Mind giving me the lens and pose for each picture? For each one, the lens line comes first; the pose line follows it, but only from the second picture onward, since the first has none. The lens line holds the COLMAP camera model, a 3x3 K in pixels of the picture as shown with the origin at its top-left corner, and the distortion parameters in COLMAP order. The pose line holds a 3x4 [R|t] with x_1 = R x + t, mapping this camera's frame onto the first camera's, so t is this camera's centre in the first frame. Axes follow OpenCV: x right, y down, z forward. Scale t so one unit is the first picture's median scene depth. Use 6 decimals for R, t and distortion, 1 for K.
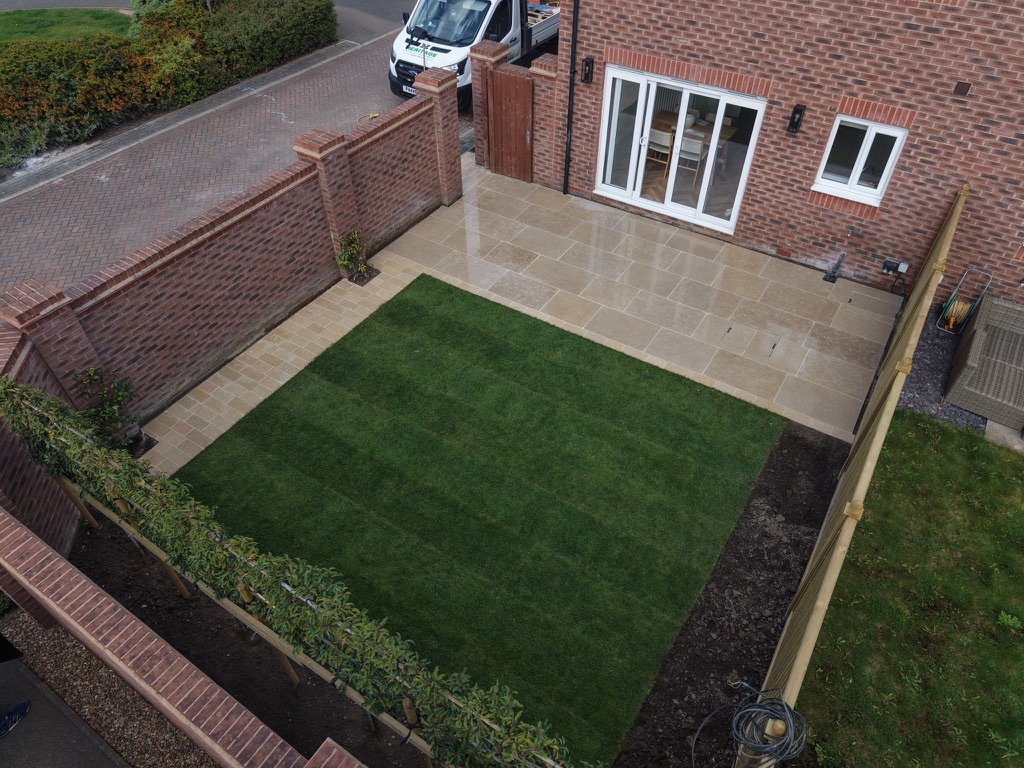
lens RADIAL K [[700.3, 0, 510.7], [0, 700.3, 391.0], [0, 0, 1]] dist [0.043718, -0.002708]
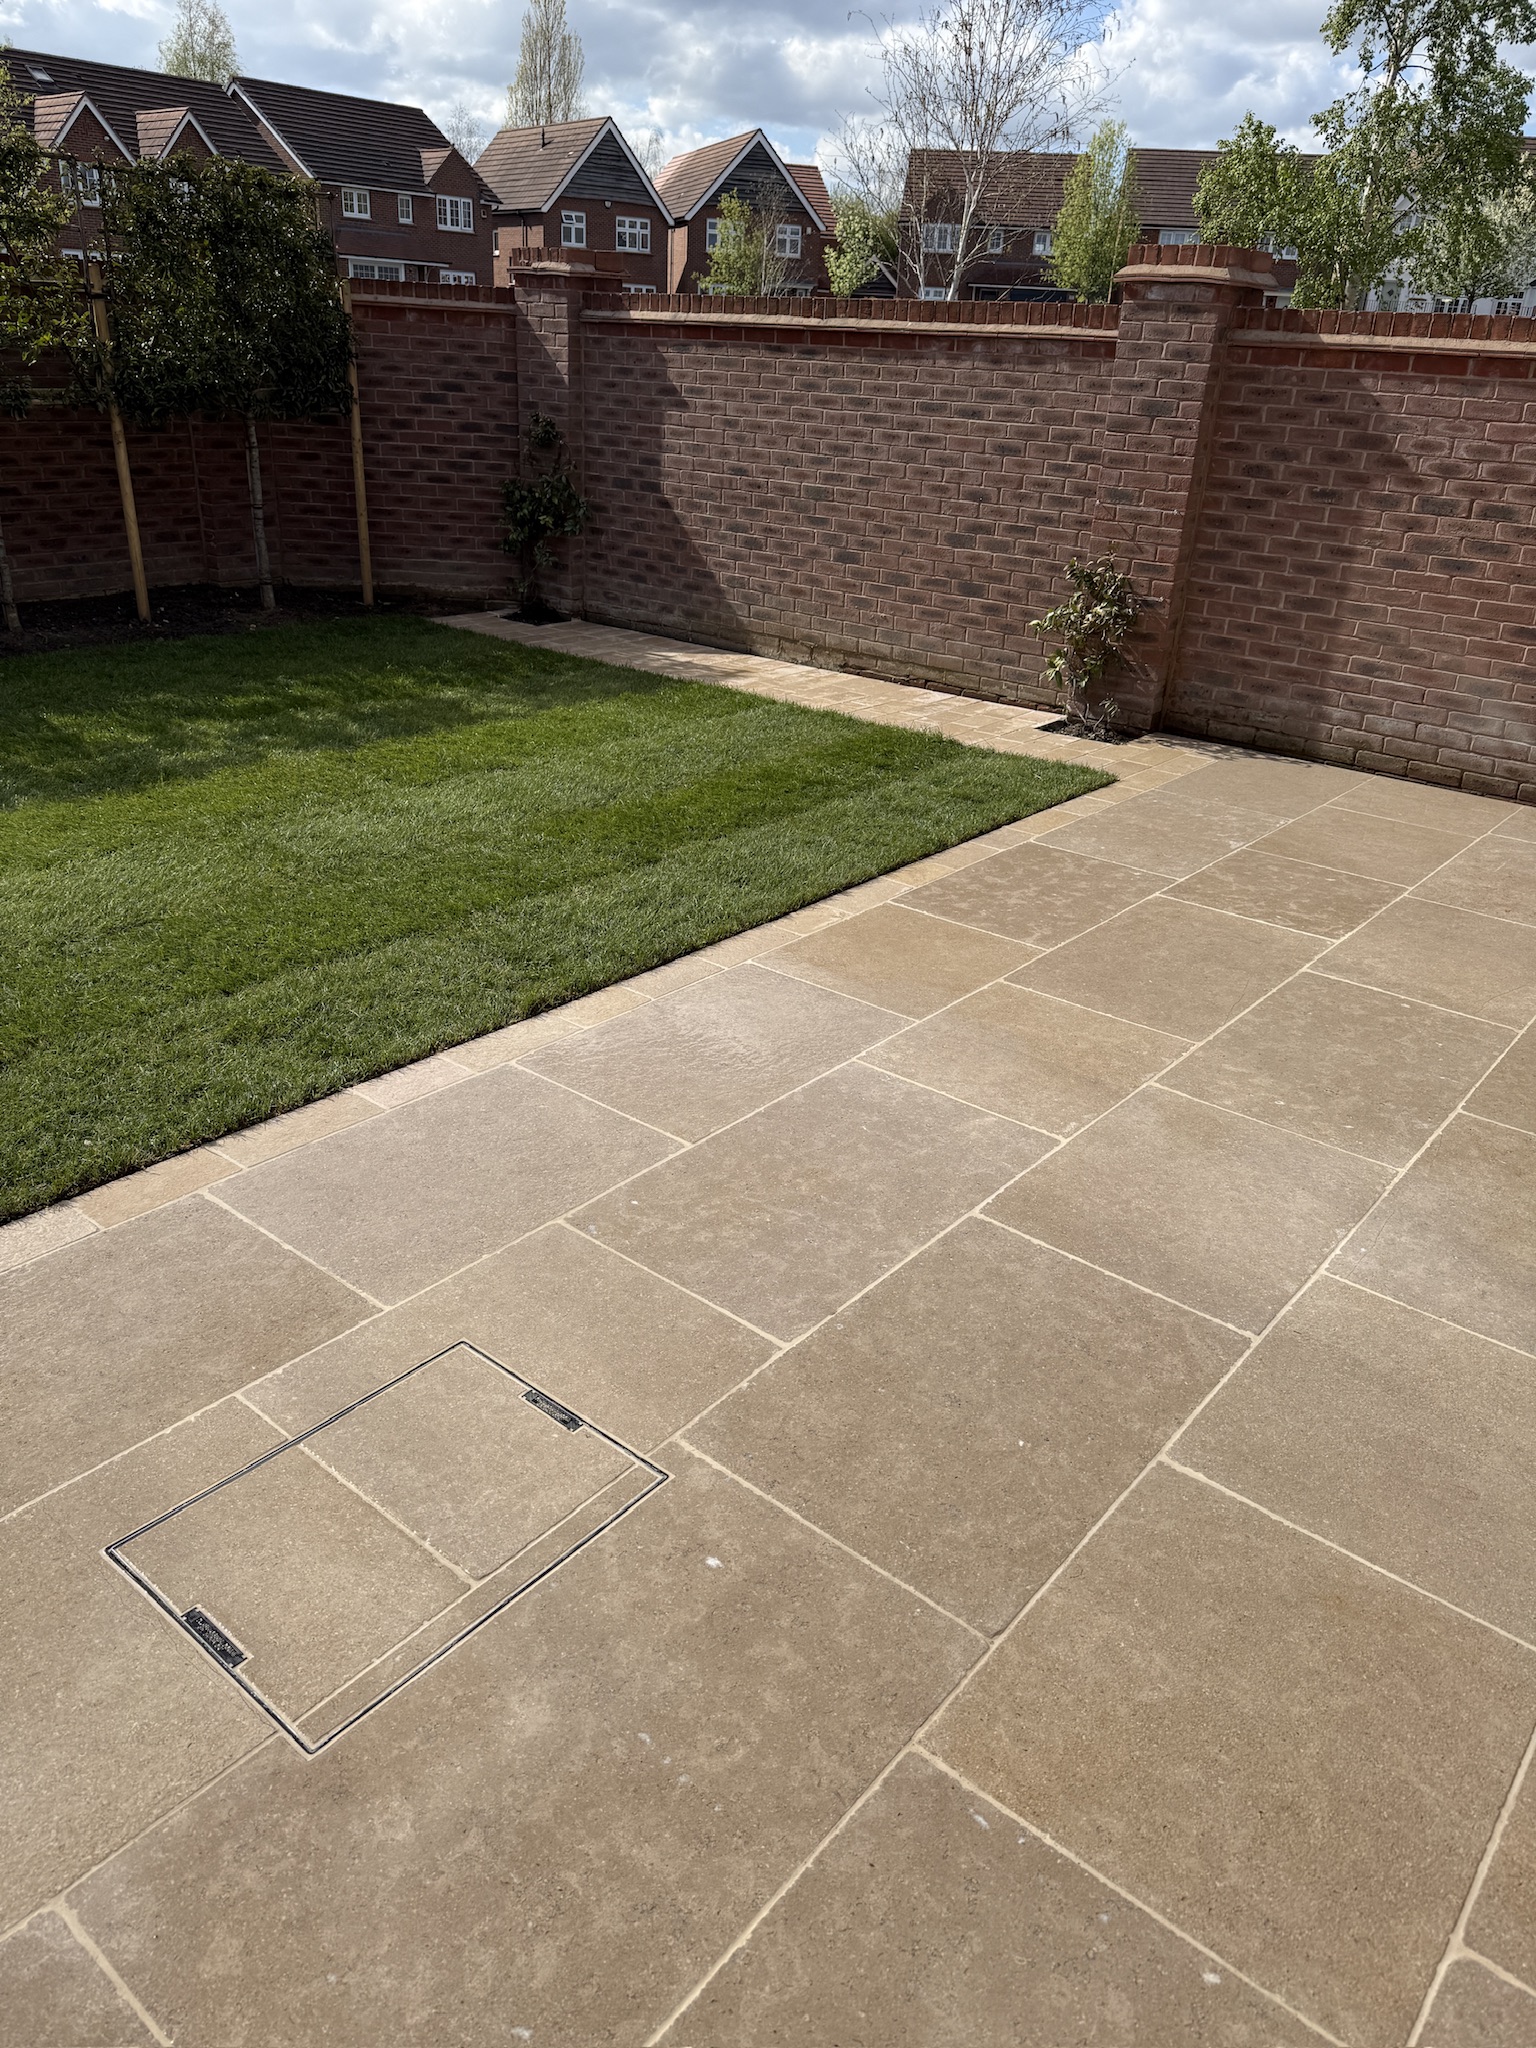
lens RADIAL K [[1445.0, 0, 775.8], [0, 1445.0, 1016.5], [0, 0, 1]] dist [0.045549, -0.004721]
pose [[-0.107782, 0.427591, -0.897524, 0.485340], [-0.735444, 0.573170, 0.361383, -0.236512], [0.668958, 0.699029, 0.252692, 0.877633]]
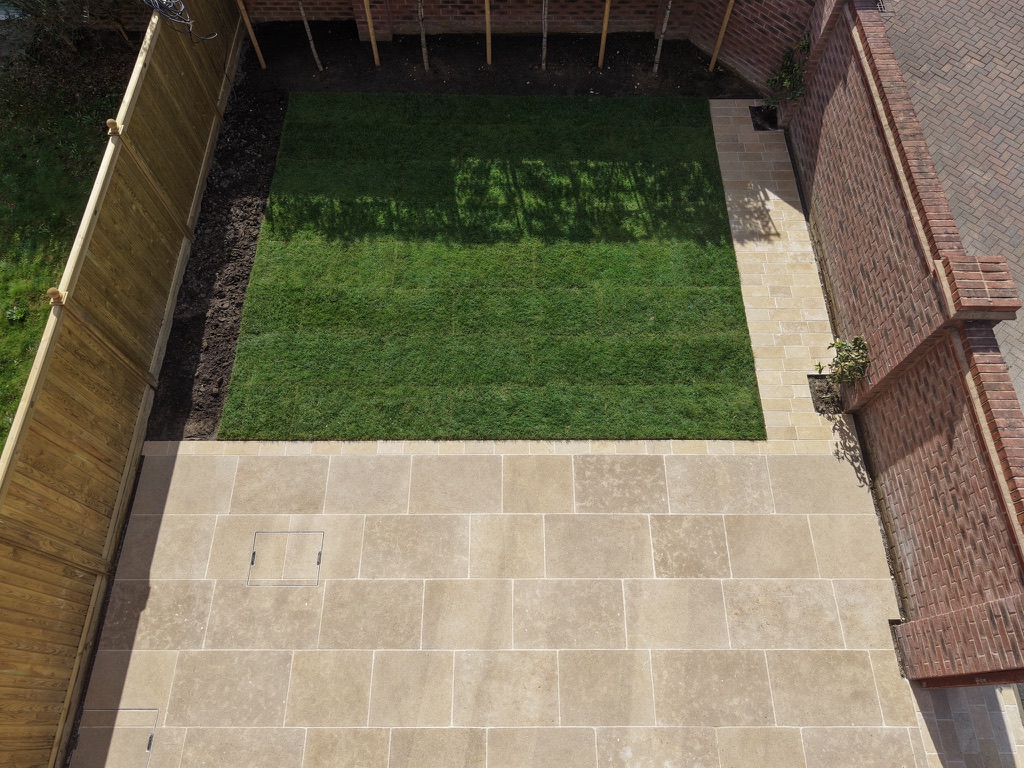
lens RADIAL K [[700.3, 0, 510.9], [0, 700.3, 386.6], [0, 0, 1]] dist [0.043718, -0.002708]
pose [[-0.837517, 0.497697, -0.225530, 0.218175], [-0.377019, -0.227603, 0.897805, -0.709912], [0.395503, 0.836956, 0.378263, 0.645283]]
